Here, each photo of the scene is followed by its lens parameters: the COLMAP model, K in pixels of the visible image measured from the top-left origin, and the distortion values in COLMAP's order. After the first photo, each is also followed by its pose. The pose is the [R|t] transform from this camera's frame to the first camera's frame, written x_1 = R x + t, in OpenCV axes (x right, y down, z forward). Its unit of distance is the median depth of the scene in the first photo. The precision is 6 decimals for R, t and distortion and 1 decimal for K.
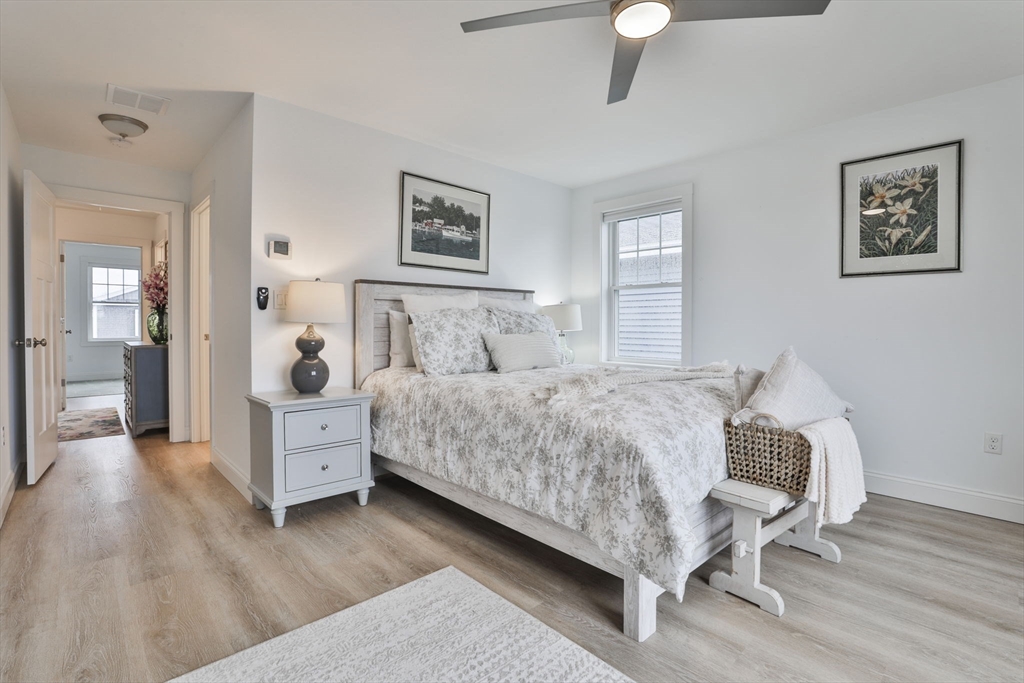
lens RADIAL K [[475.3, 0, 521.6], [0, 475.3, 335.1], [0, 0, 1]] dist [-0.039648, 0.010438]
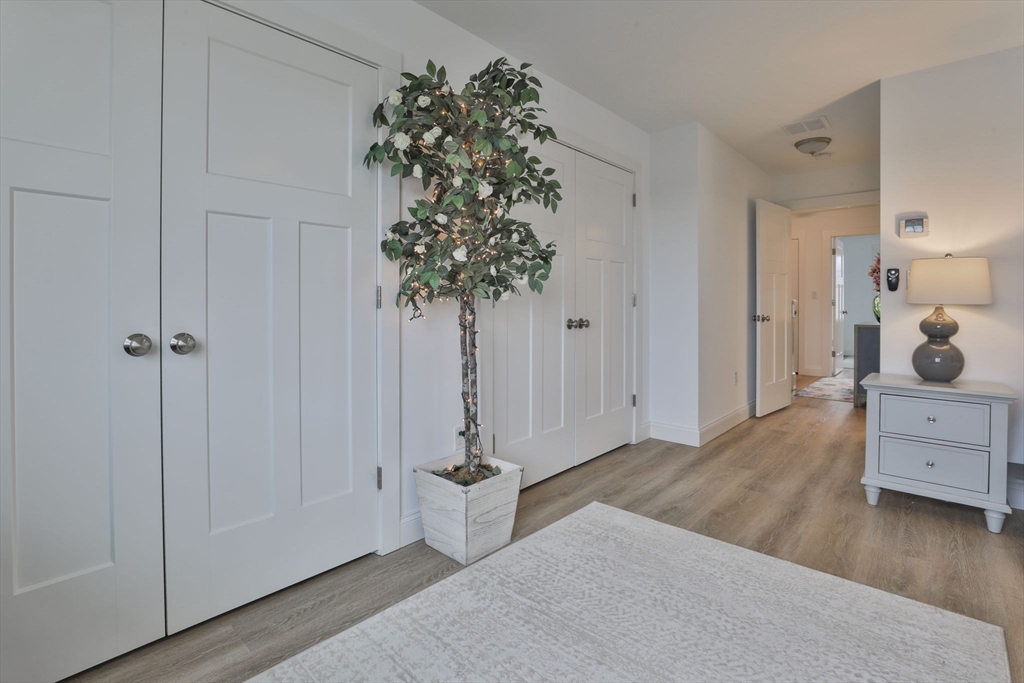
lens RADIAL K [[482.2, 0, 508.4], [0, 482.2, 322.6], [0, 0, 1]] dist [-0.050608, 0.015207]
pose [[0.068854, 0.033568, -0.997062, 0.388579], [-0.020400, 0.999272, 0.032234, -0.002654], [0.997418, 0.018121, 0.069488, 0.119527]]
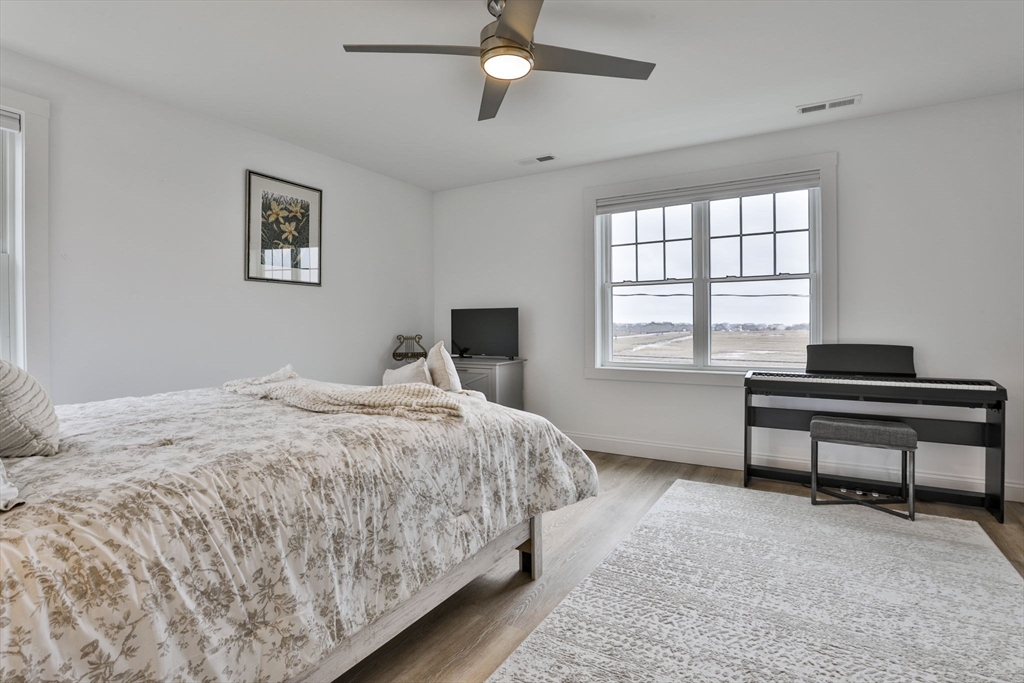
lens RADIAL K [[475.3, 0, 521.6], [0, 475.3, 335.1], [0, 0, 1]] dist [-0.039648, 0.010438]
pose [[-0.245553, -0.022214, 0.969129, -0.555576], [0.023818, 0.999297, 0.028941, -0.019047], [-0.969091, 0.030189, -0.244851, 0.776698]]
